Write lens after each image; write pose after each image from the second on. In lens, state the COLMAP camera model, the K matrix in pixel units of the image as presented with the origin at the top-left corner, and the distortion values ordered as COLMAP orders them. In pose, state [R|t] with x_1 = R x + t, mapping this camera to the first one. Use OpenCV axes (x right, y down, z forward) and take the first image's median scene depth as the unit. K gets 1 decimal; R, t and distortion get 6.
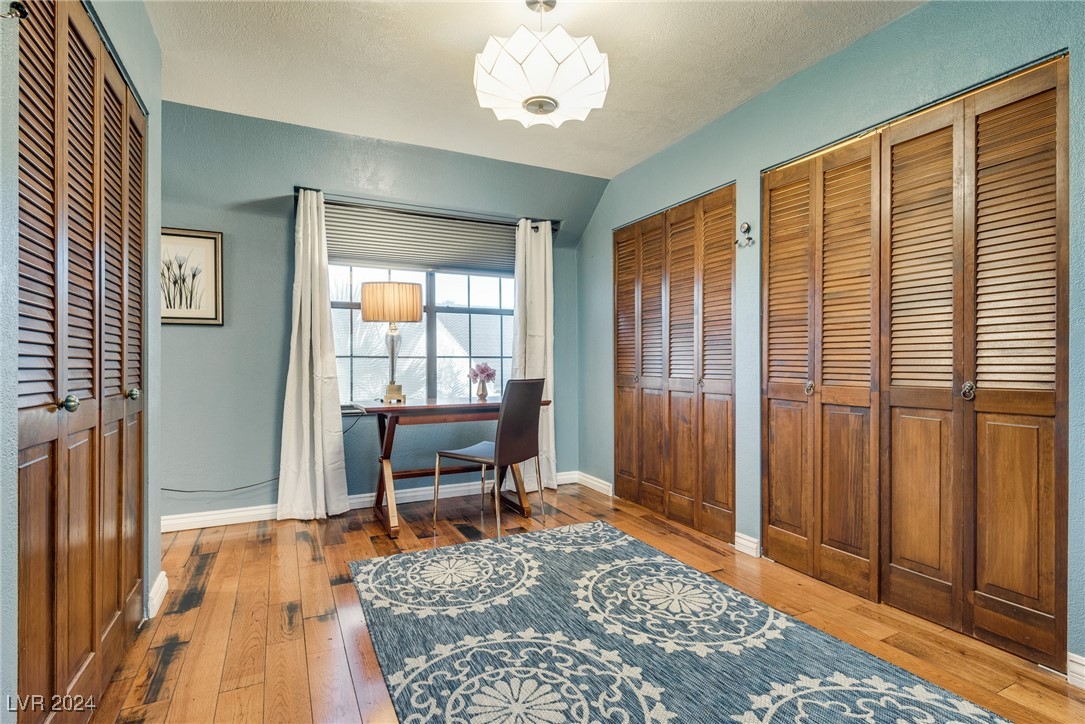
lens RADIAL K [[533.5, 0, 542.5], [0, 533.5, 362.0], [0, 0, 1]] dist [-0.000771, -0.000084]
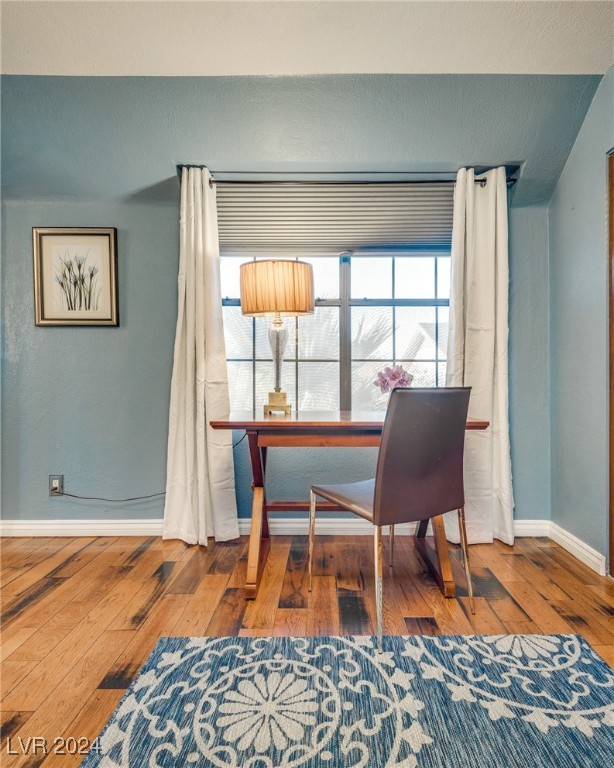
lens RADIAL K [[455.2, 0, 306.9], [0, 455.2, 373.9], [0, 0, 1]] dist [0.006997, -0.002998]
pose [[0.892278, 0.004170, -0.451468, 0.069664], [-0.004158, 0.999991, 0.001018, 0.014586], [0.451468, 0.000969, 0.892287, 0.422019]]
